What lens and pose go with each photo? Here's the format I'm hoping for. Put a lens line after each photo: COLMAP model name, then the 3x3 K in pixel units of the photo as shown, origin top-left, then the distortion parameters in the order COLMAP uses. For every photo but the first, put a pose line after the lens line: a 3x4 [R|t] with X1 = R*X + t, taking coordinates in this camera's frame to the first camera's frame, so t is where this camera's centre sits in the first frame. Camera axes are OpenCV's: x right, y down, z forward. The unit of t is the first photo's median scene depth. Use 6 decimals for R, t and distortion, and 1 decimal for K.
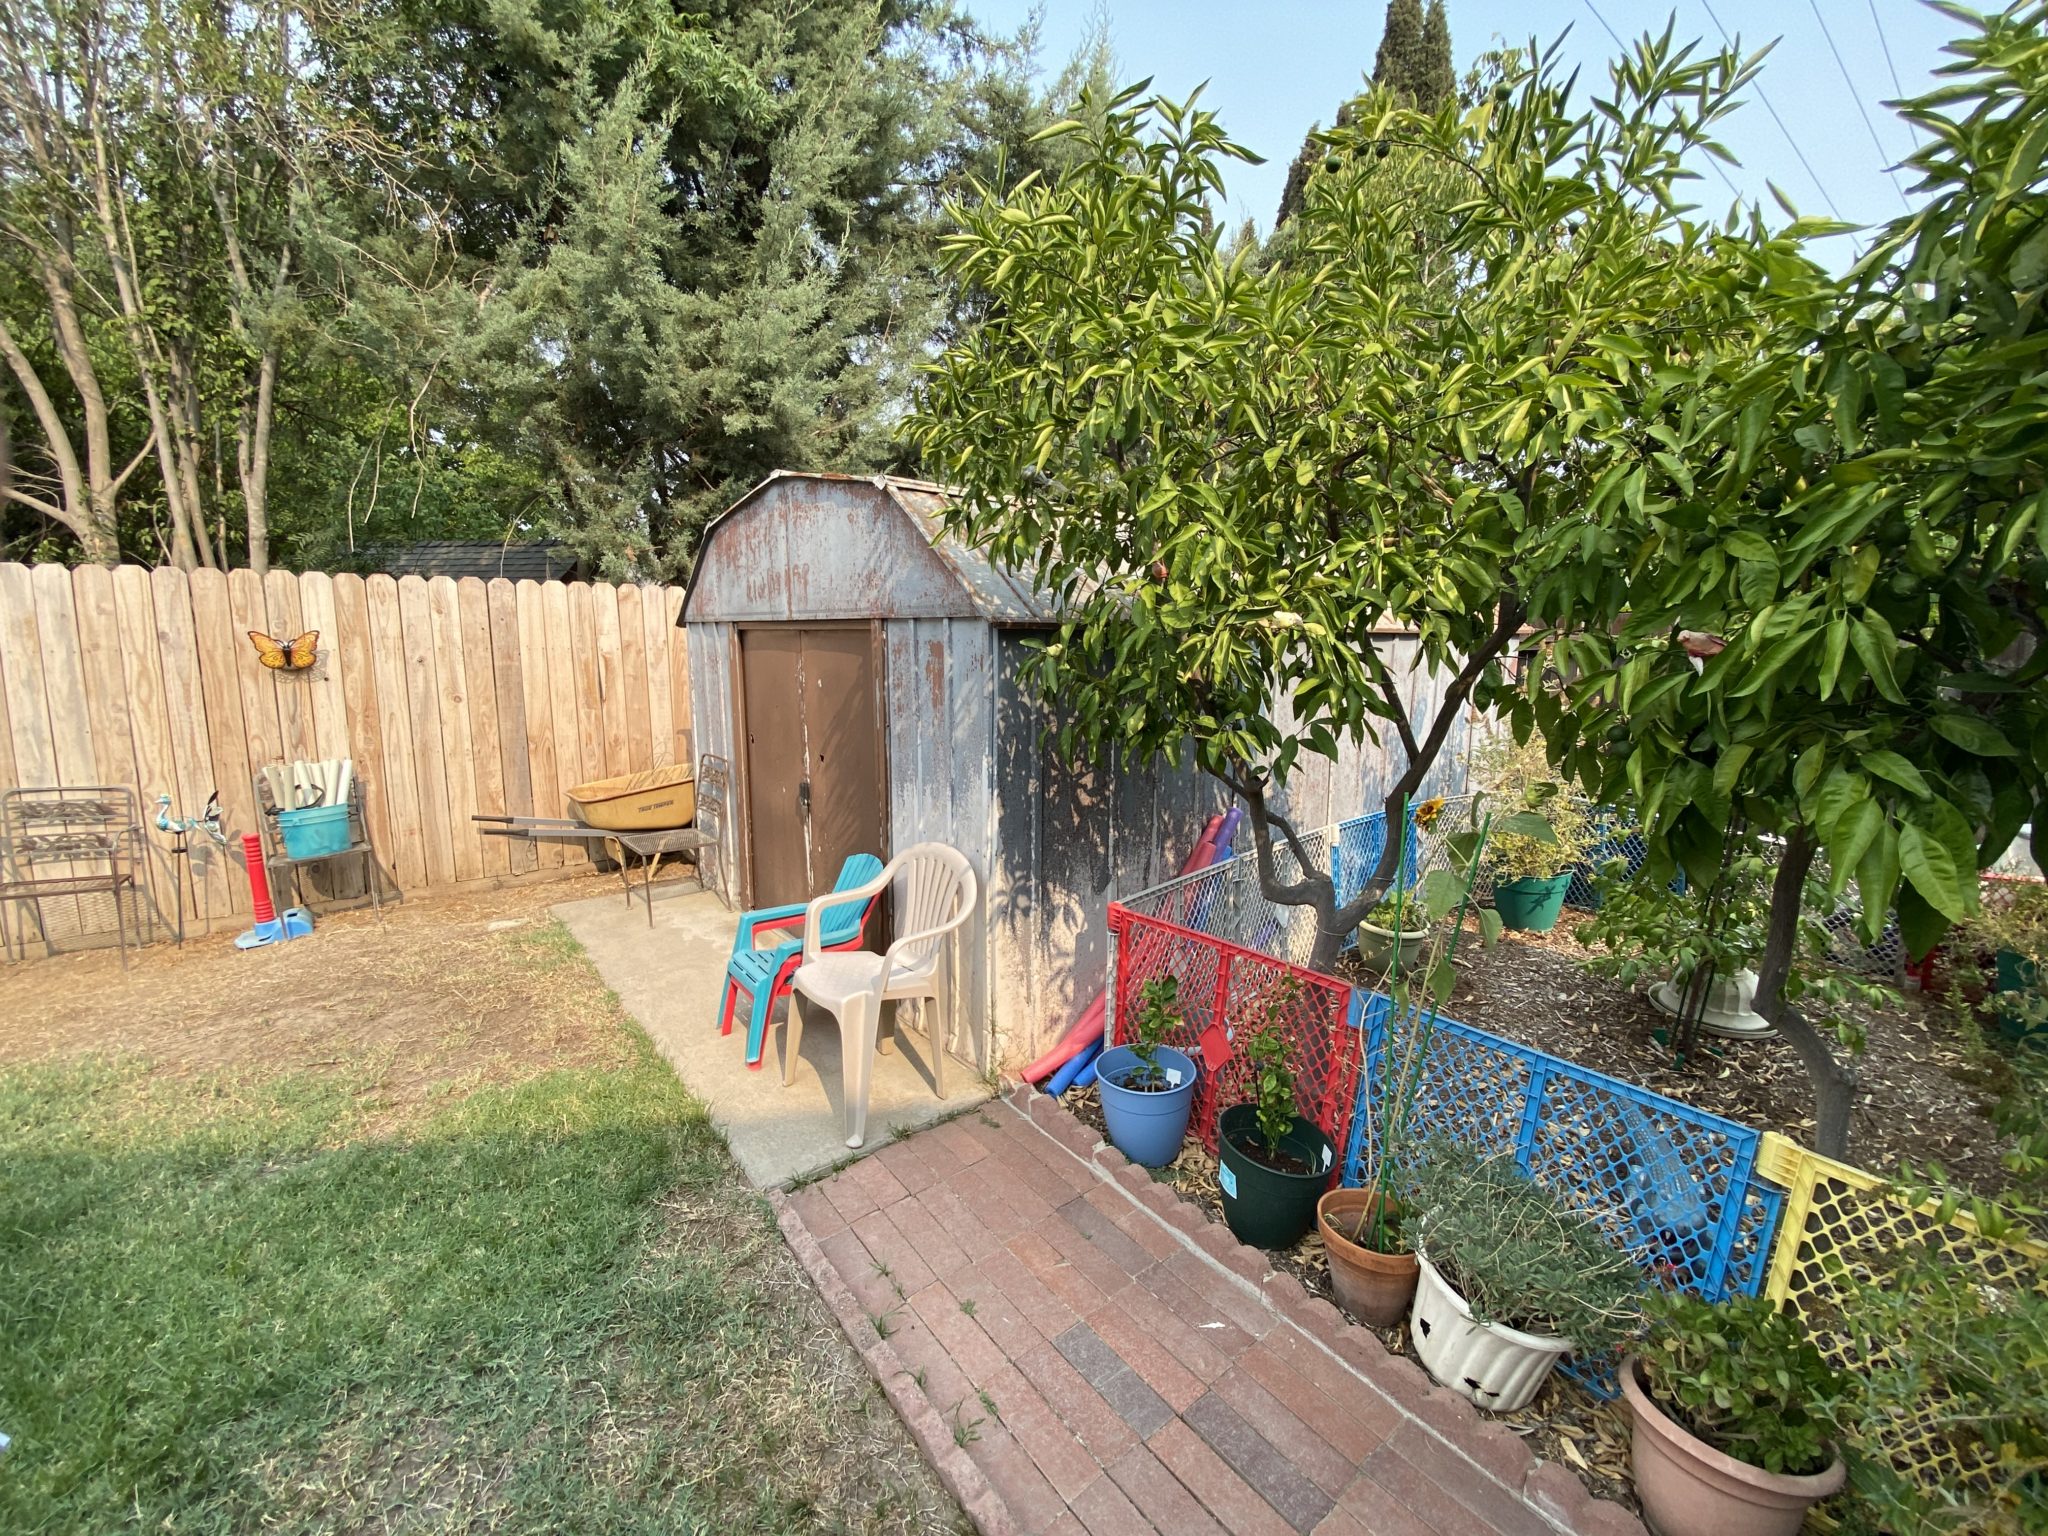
lens RADIAL K [[816.3, 0, 1030.8], [0, 816.3, 764.4], [0, 0, 1]] dist [0.045186, -0.033556]
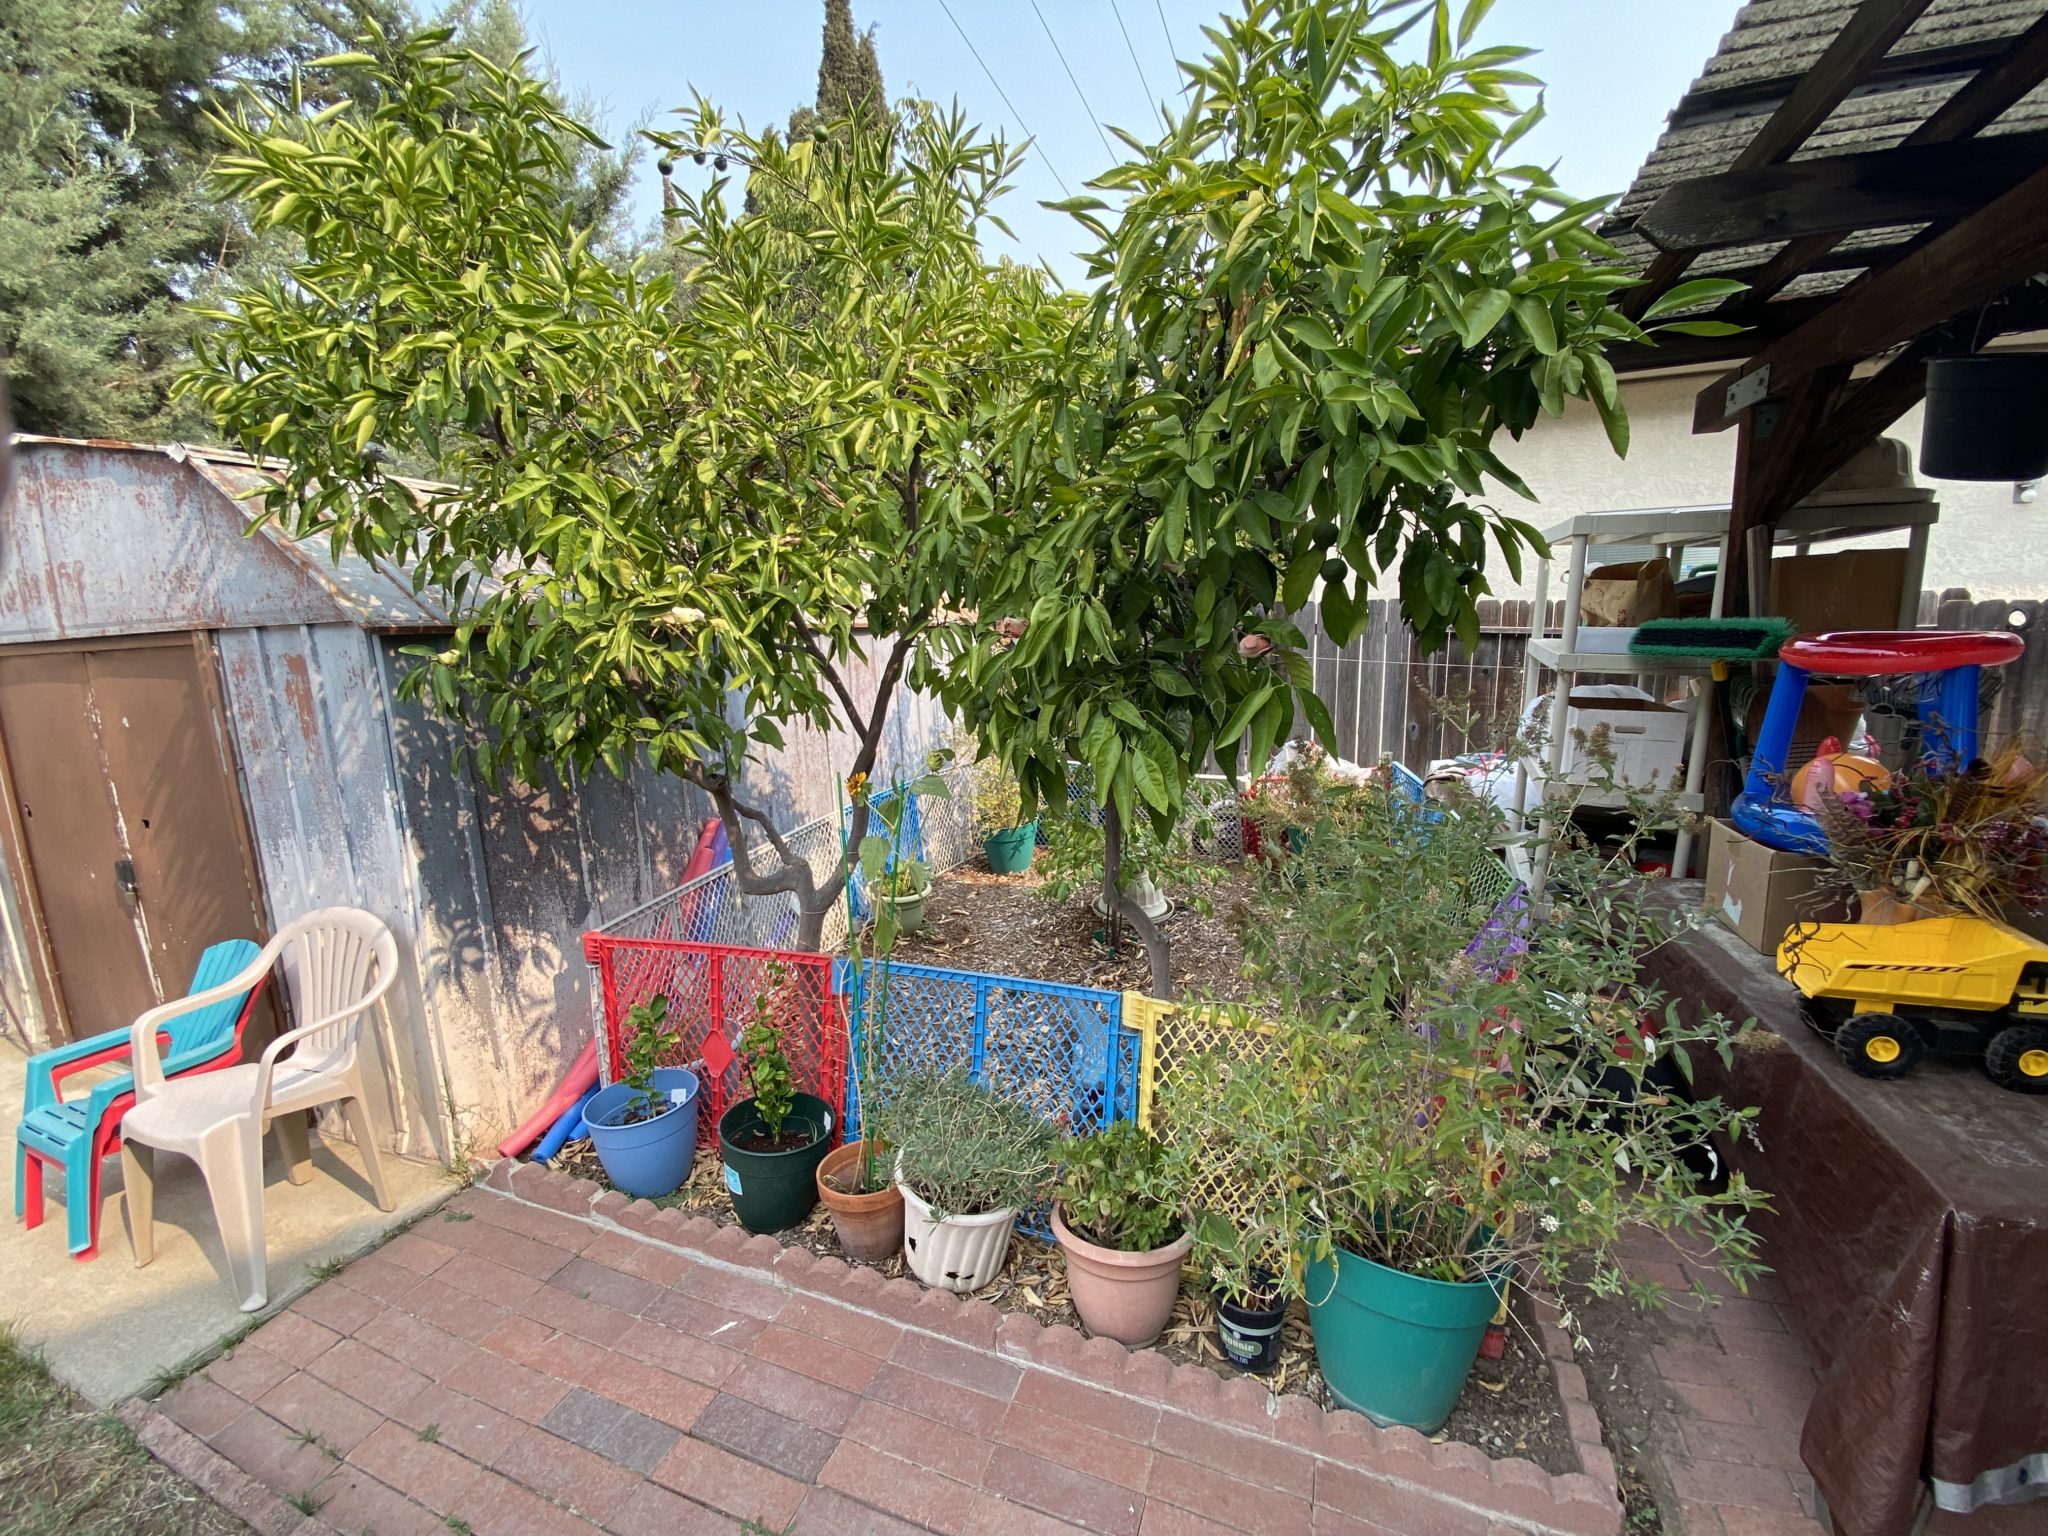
lens RADIAL K [[827.3, 0, 1027.2], [0, 827.3, 761.7], [0, 0, 1]] dist [0.015527, -0.018764]
pose [[0.858265, -0.120381, 0.498888, 0.081857], [0.119436, 0.992261, 0.033958, 0.008835], [-0.499115, 0.030440, 0.866001, -0.043178]]
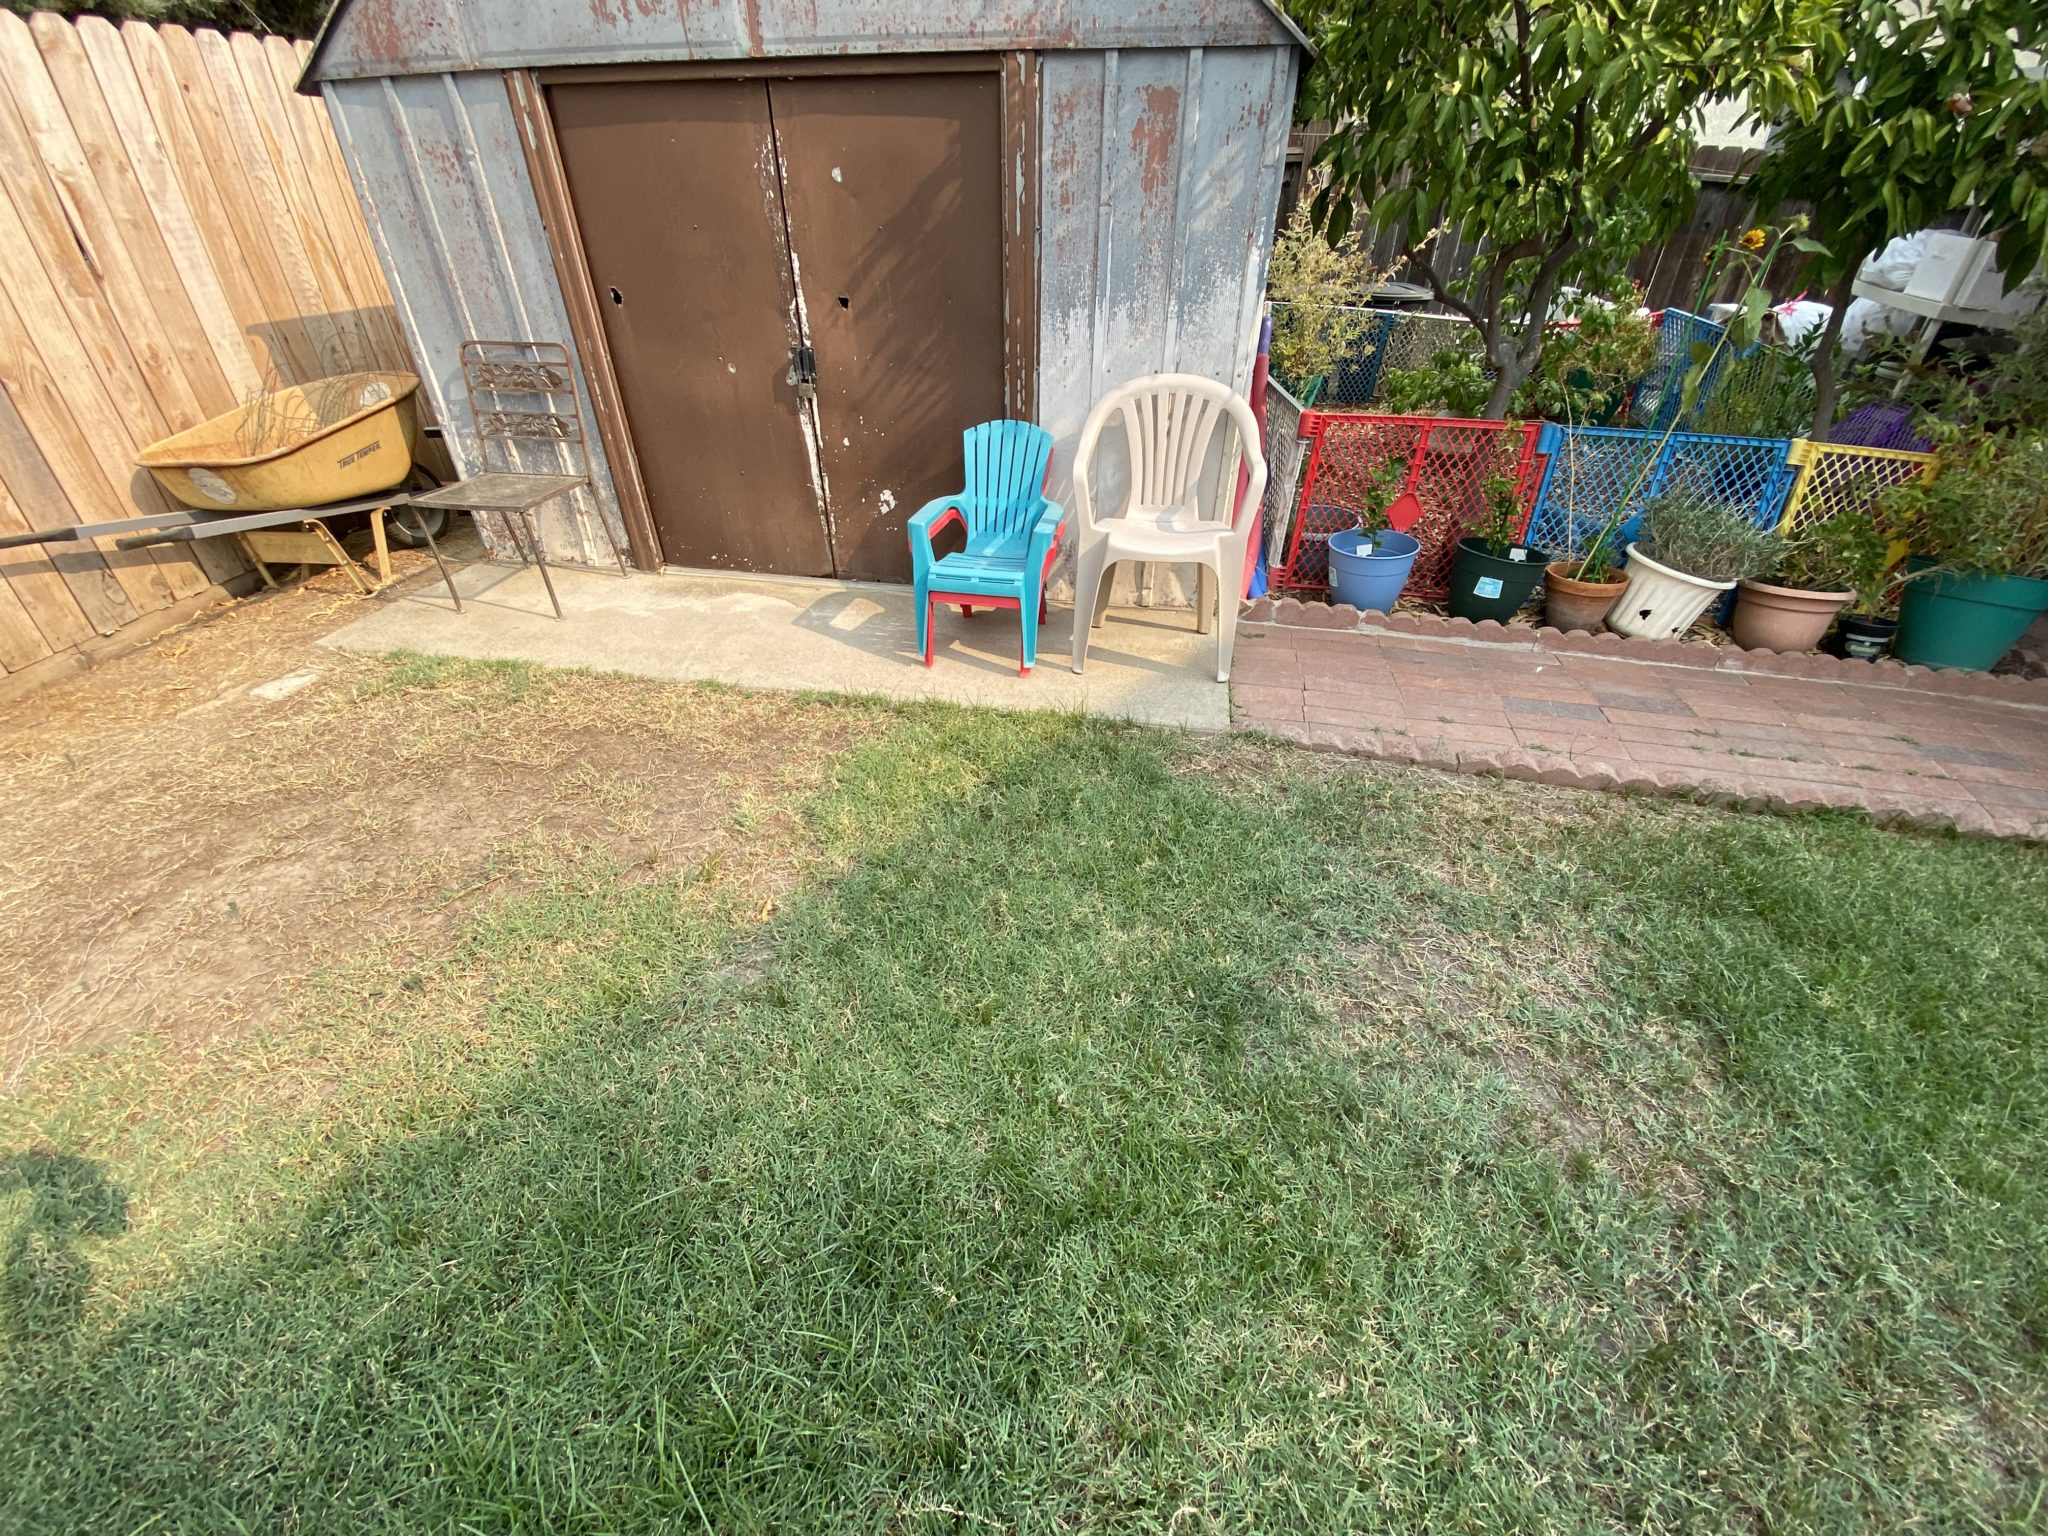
lens RADIAL K [[827.3, 0, 1027.2], [0, 827.3, 761.7], [0, 0, 1]] dist [0.015527, -0.018764]
pose [[0.759723, -0.374597, 0.531506, -0.895784], [0.106168, 0.877881, 0.466962, 0.030919], [-0.641521, -0.298333, 0.706716, 0.345843]]
